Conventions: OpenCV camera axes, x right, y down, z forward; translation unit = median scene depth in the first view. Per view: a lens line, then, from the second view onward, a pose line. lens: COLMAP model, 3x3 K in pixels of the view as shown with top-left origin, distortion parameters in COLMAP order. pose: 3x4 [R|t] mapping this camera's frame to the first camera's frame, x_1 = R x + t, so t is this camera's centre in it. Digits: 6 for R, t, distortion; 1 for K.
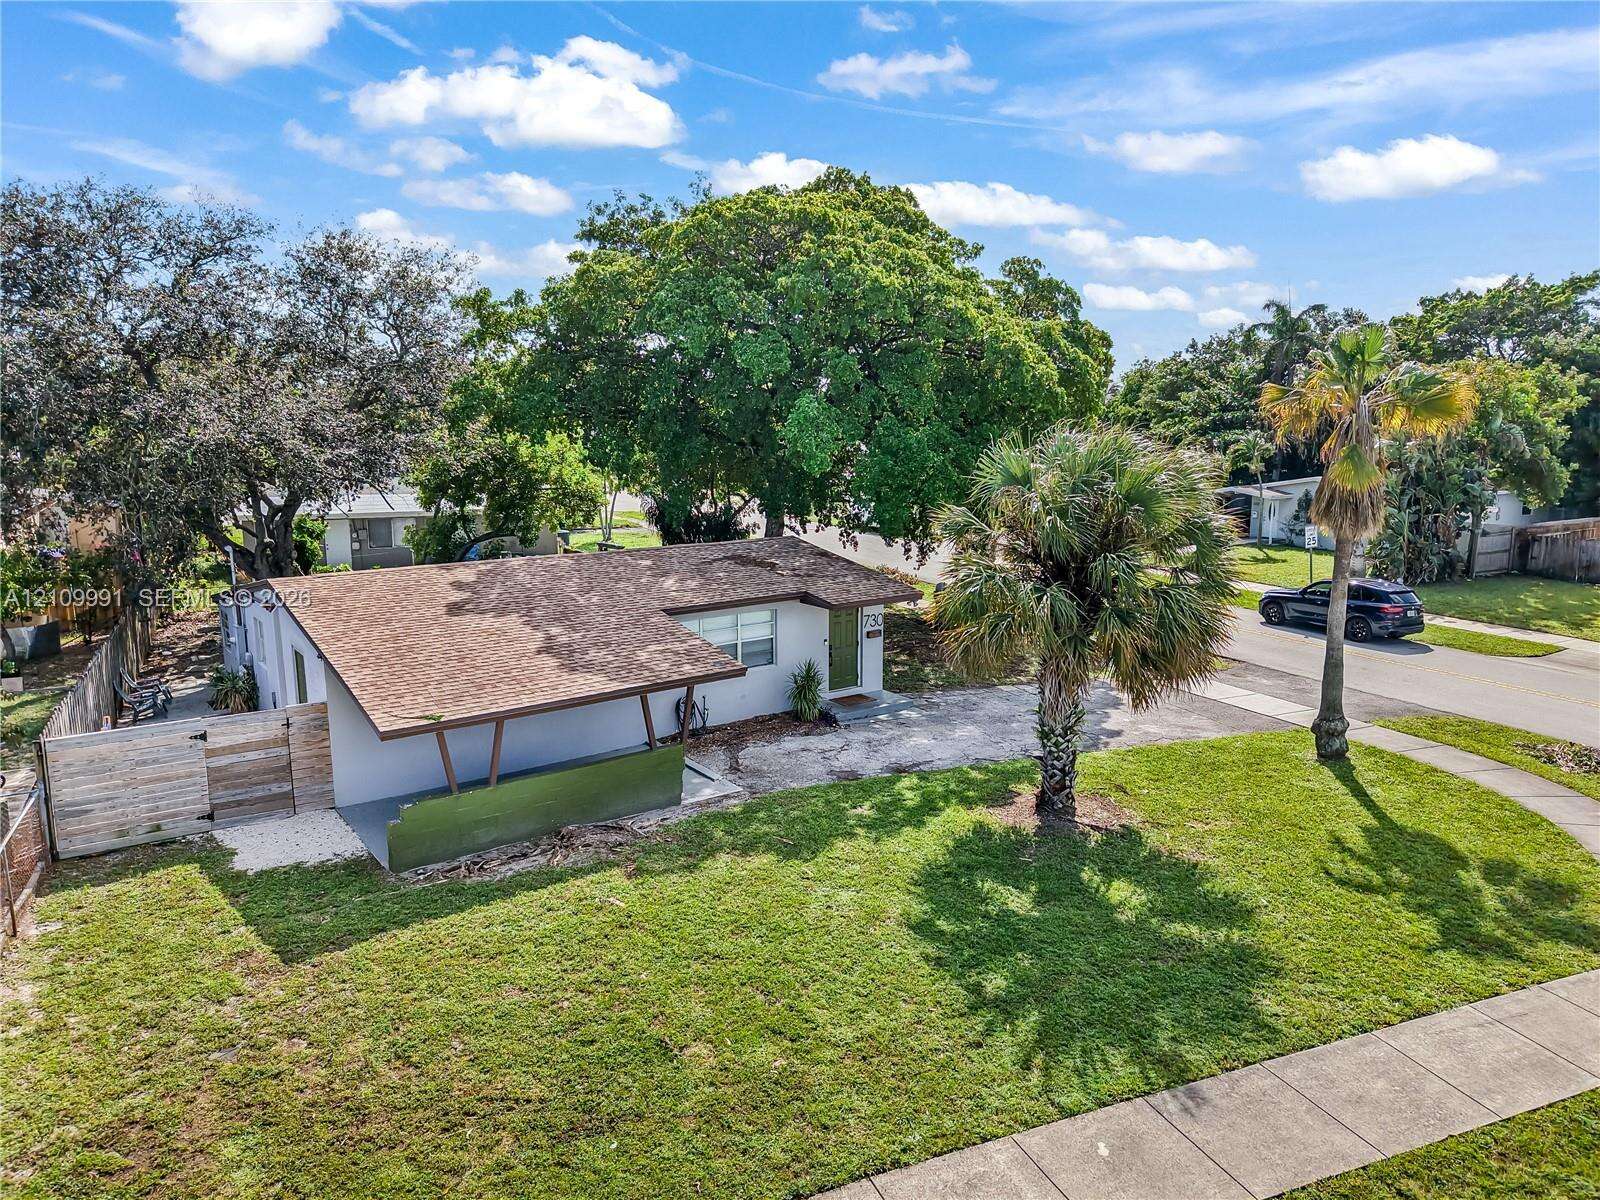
lens RADIAL K [[1070.8, 0, 800.0], [0, 1070.8, 600.0], [0, 0, 1]] dist [0.009078, -0.004351]
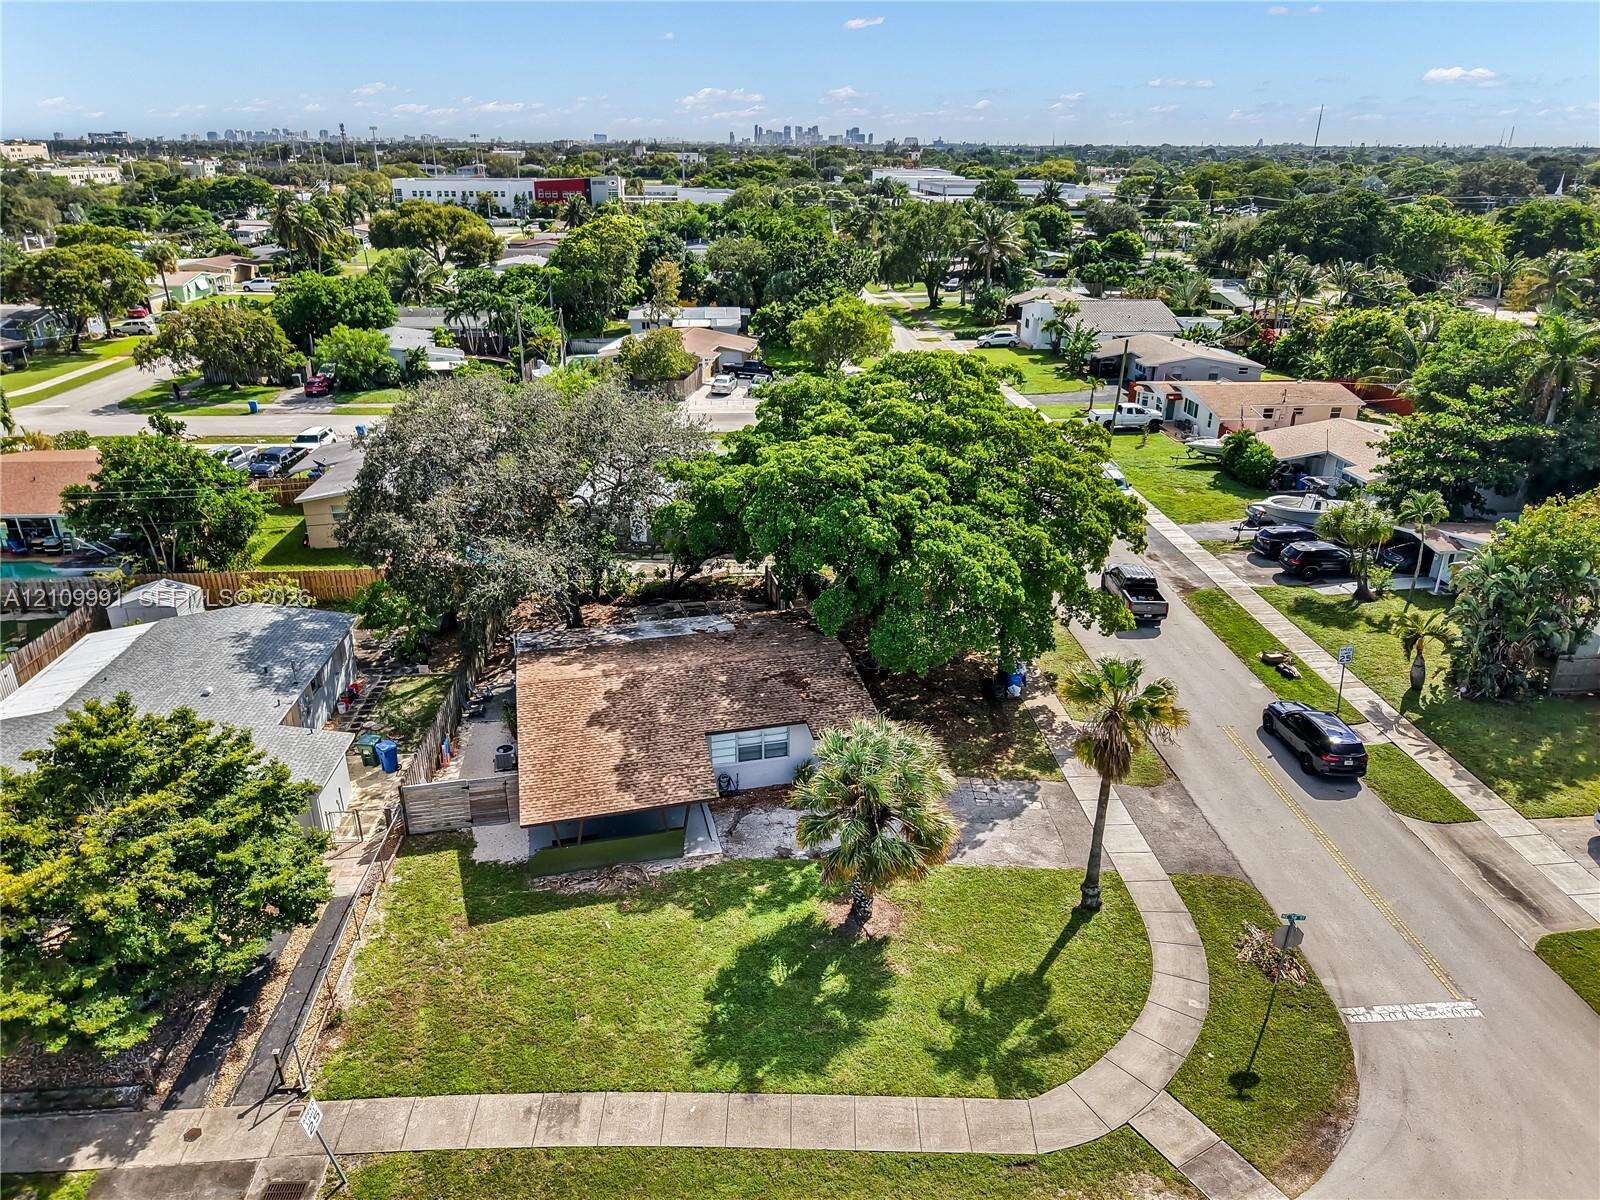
lens RADIAL K [[1076.2, 0, 800.0], [0, 1076.2, 600.0], [0, 0, 1]] dist [0.002576, 0.001251]
pose [[0.922685, 0.157049, -0.352118, 0.733653], [-0.073863, 0.968365, 0.238354, -0.777376], [0.378412, -0.193917, 0.905097, -0.600790]]
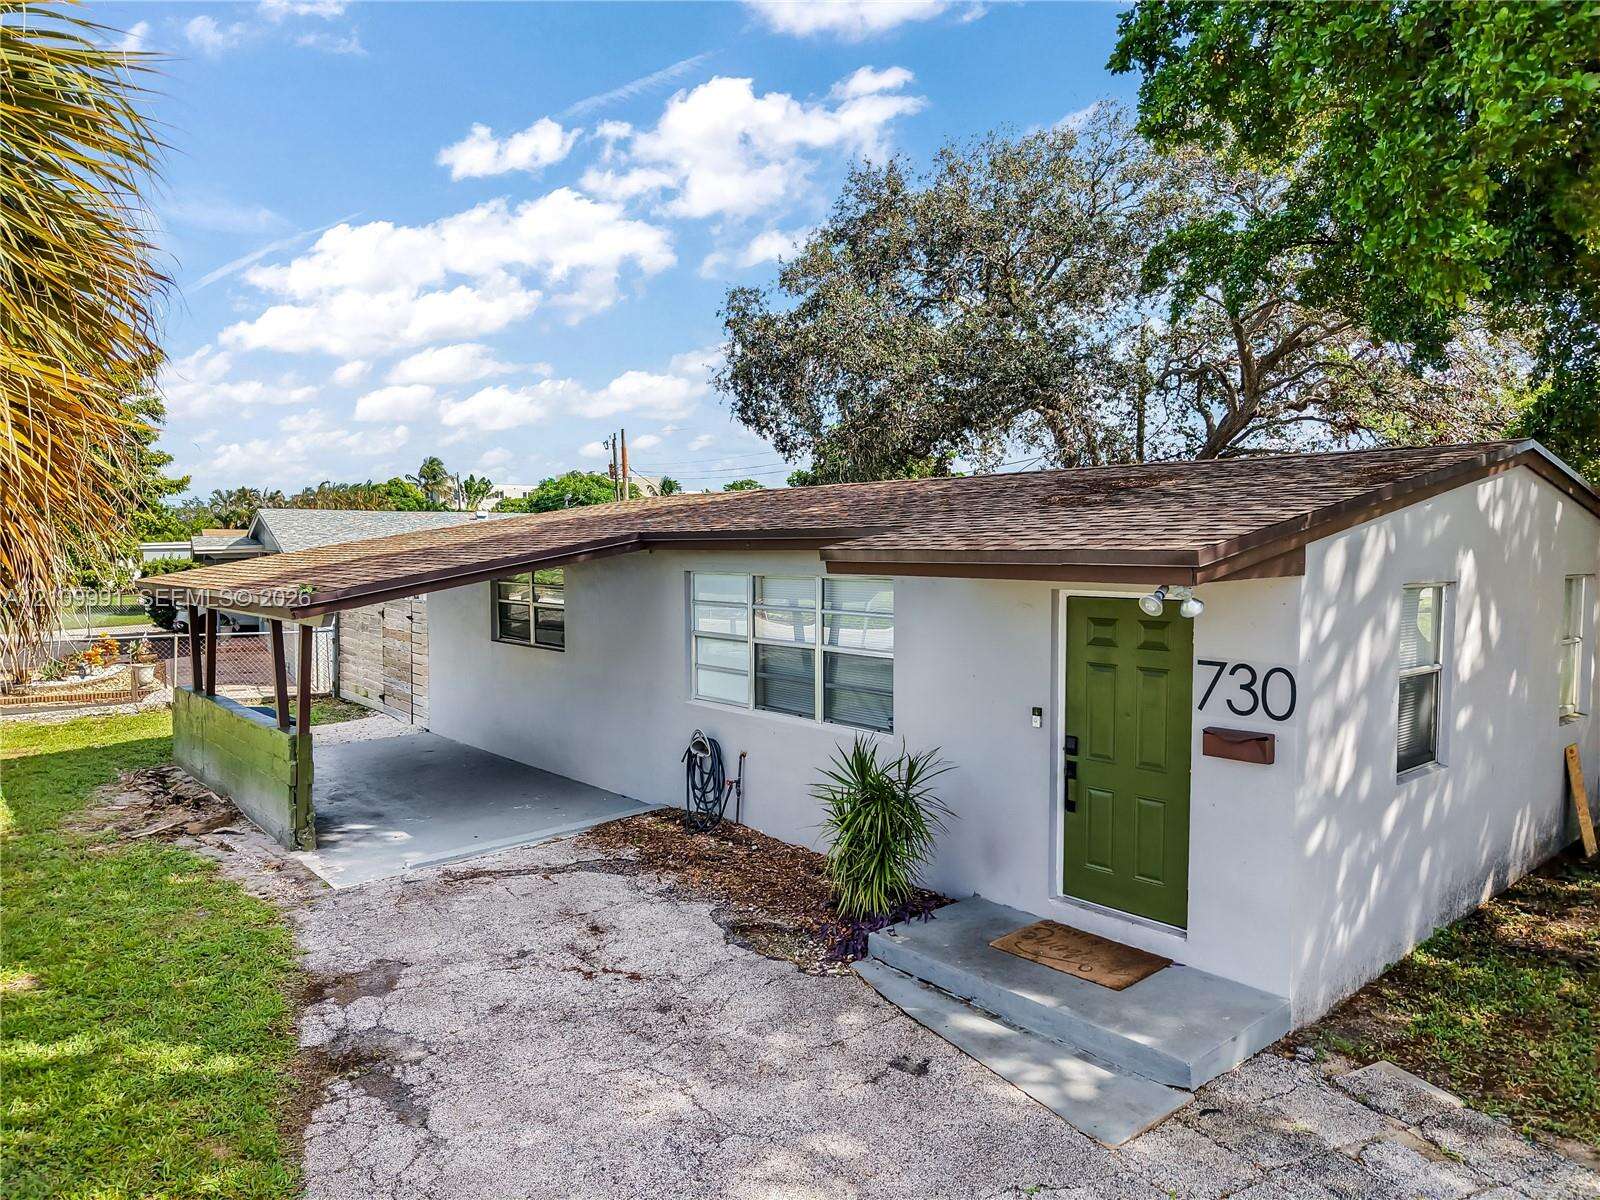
lens RADIAL K [[1086.6, 0, 800.0], [0, 1086.6, 600.0], [0, 0, 1]] dist [-0.003680, 0.003715]
pose [[0.070663, 0.047189, -0.996383, 0.449975], [-0.179547, 0.983168, 0.033830, 0.012253], [0.981208, 0.176507, 0.077946, 1.271973]]
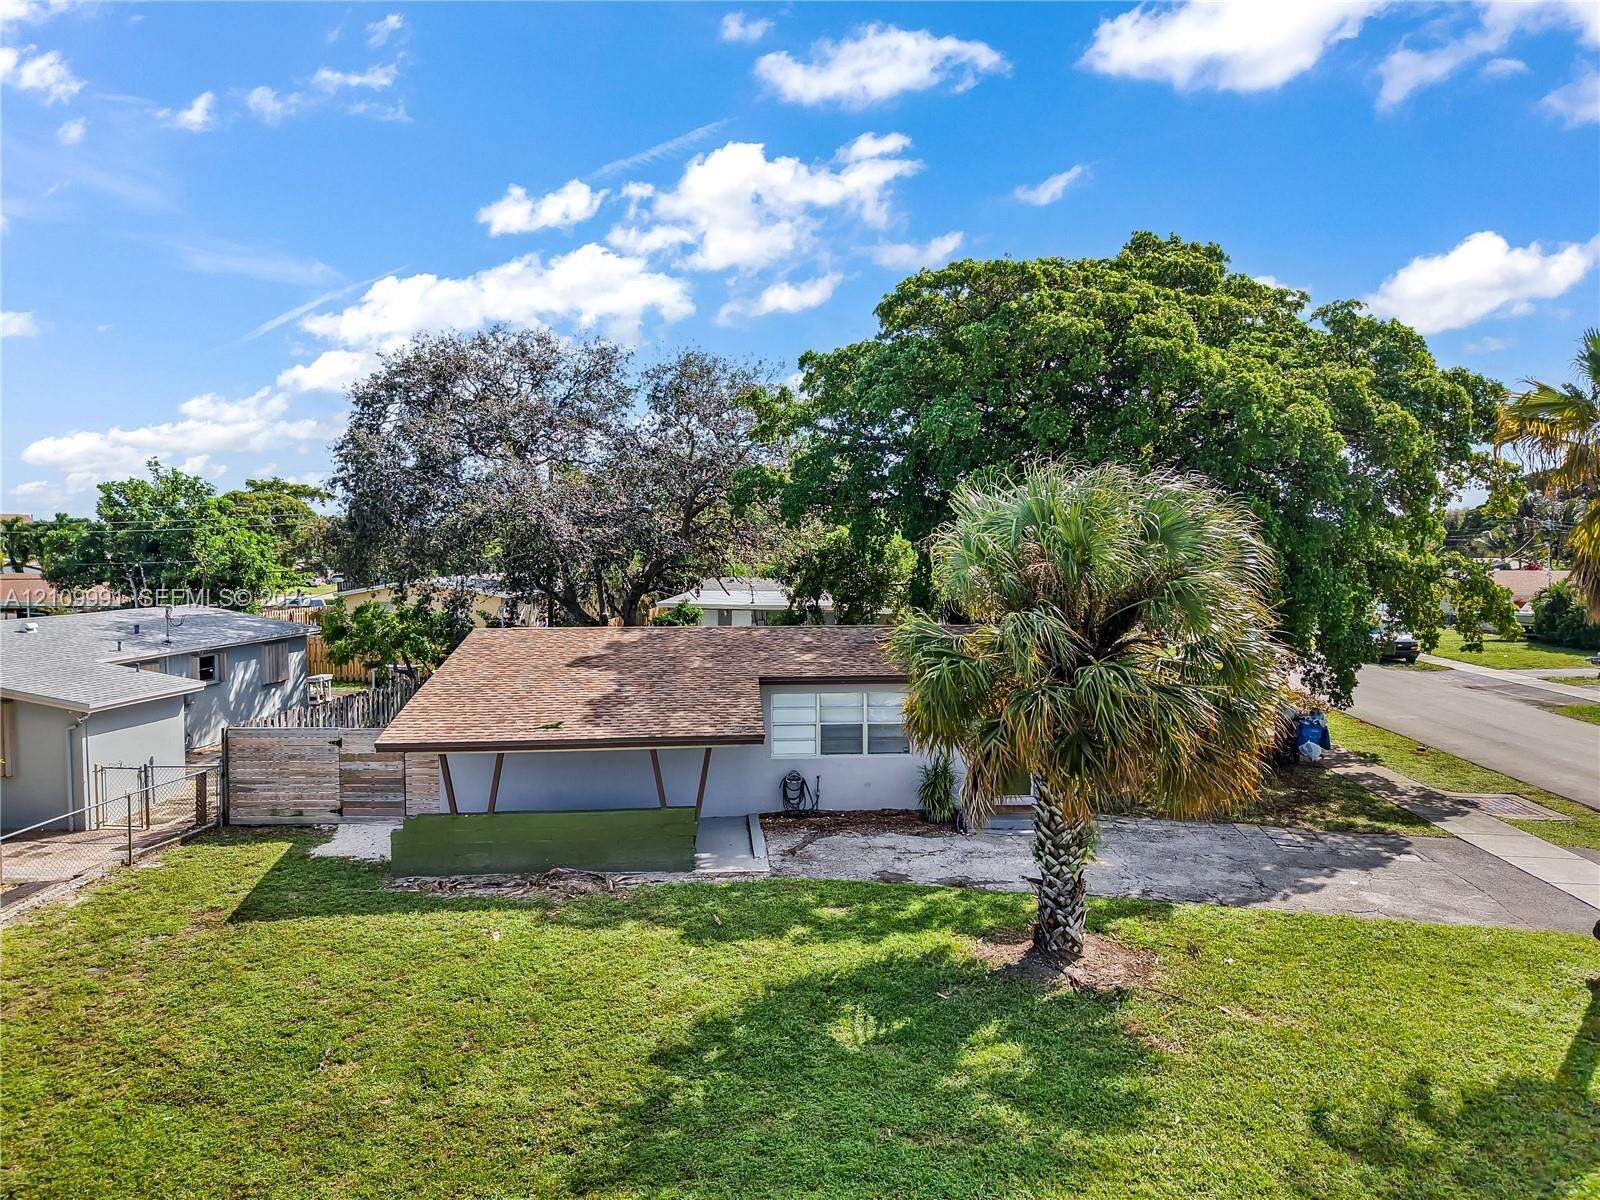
lens RADIAL K [[1076.2, 0, 800.0], [0, 1076.2, 600.0], [0, 0, 1]] dist [0.002576, 0.001251]
pose [[0.850322, 0.028825, -0.525473, 0.508338], [-0.092084, 0.991244, -0.094636, 0.034211], [0.518144, 0.128859, 0.845531, 0.220116]]
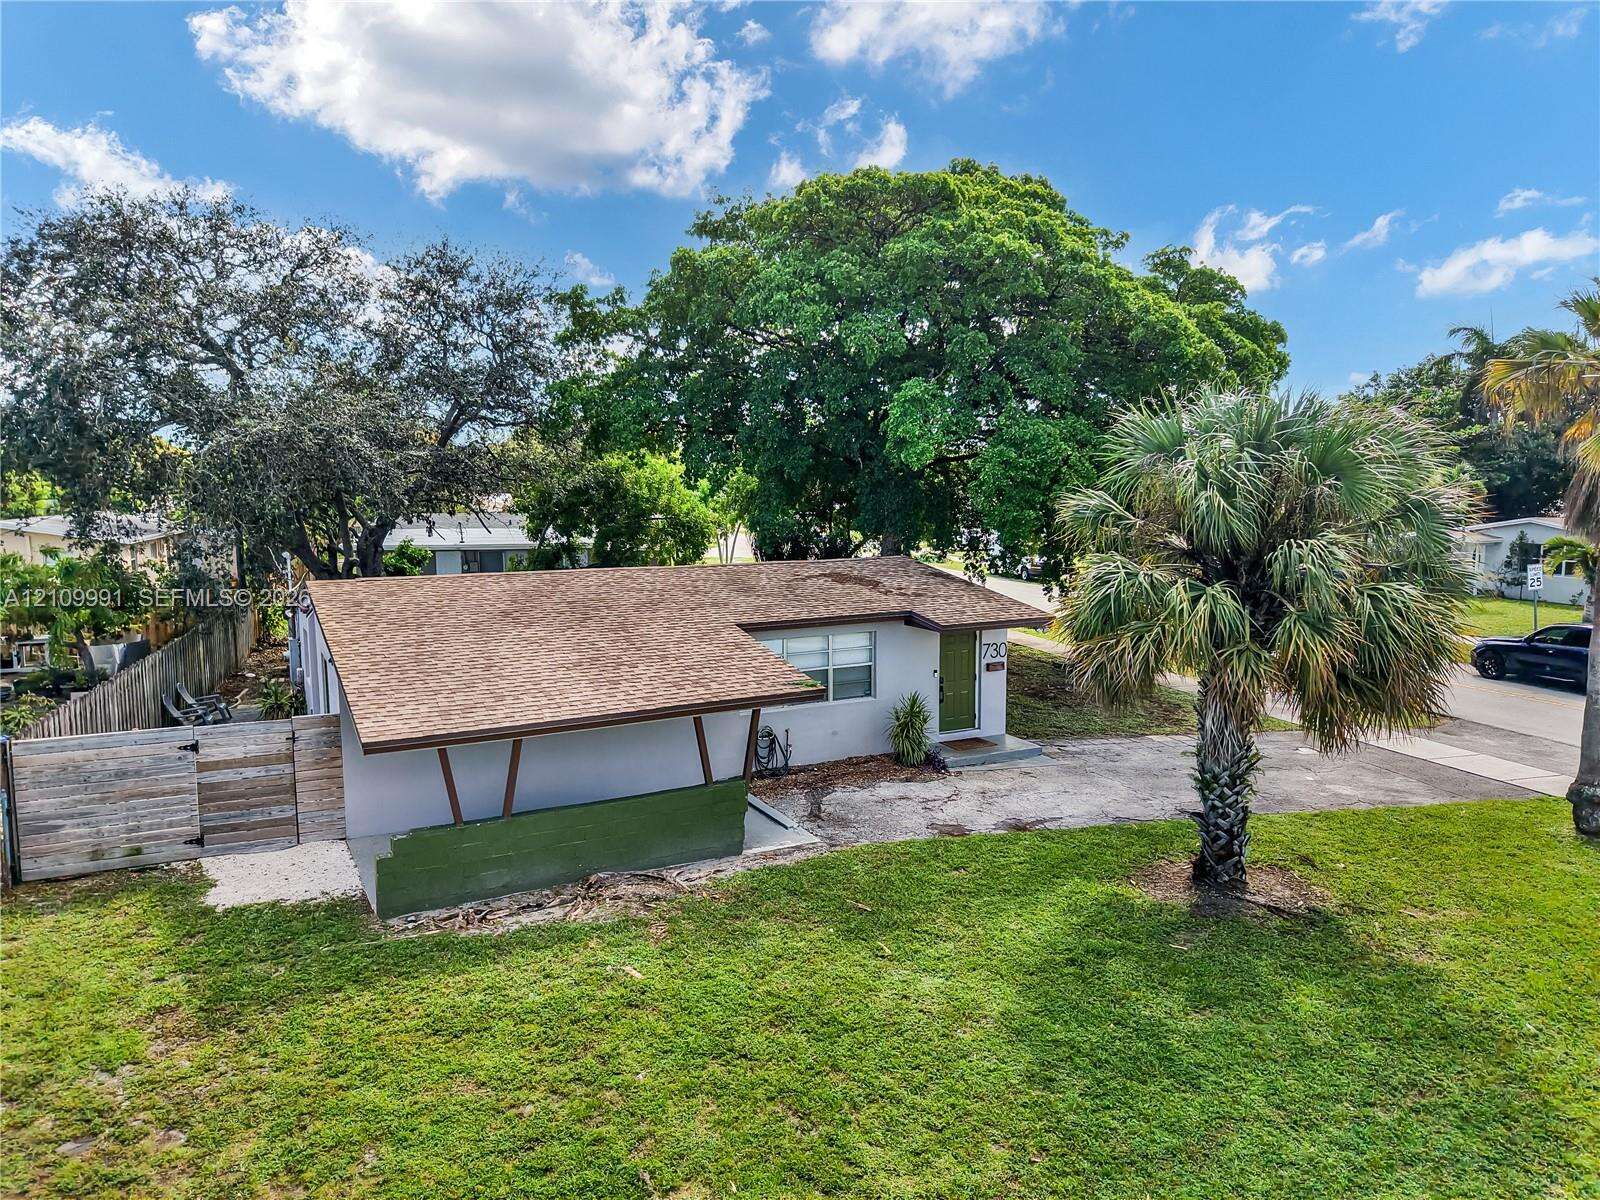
lens RADIAL K [[1076.2, 0, 800.0], [0, 1076.2, 600.0], [0, 0, 1]] dist [0.002576, 0.001251]
pose [[0.990771, 0.014993, -0.134718, 0.043836], [-0.023077, 0.998012, -0.058650, 0.047275], [0.133571, 0.061218, 0.989147, 0.193589]]
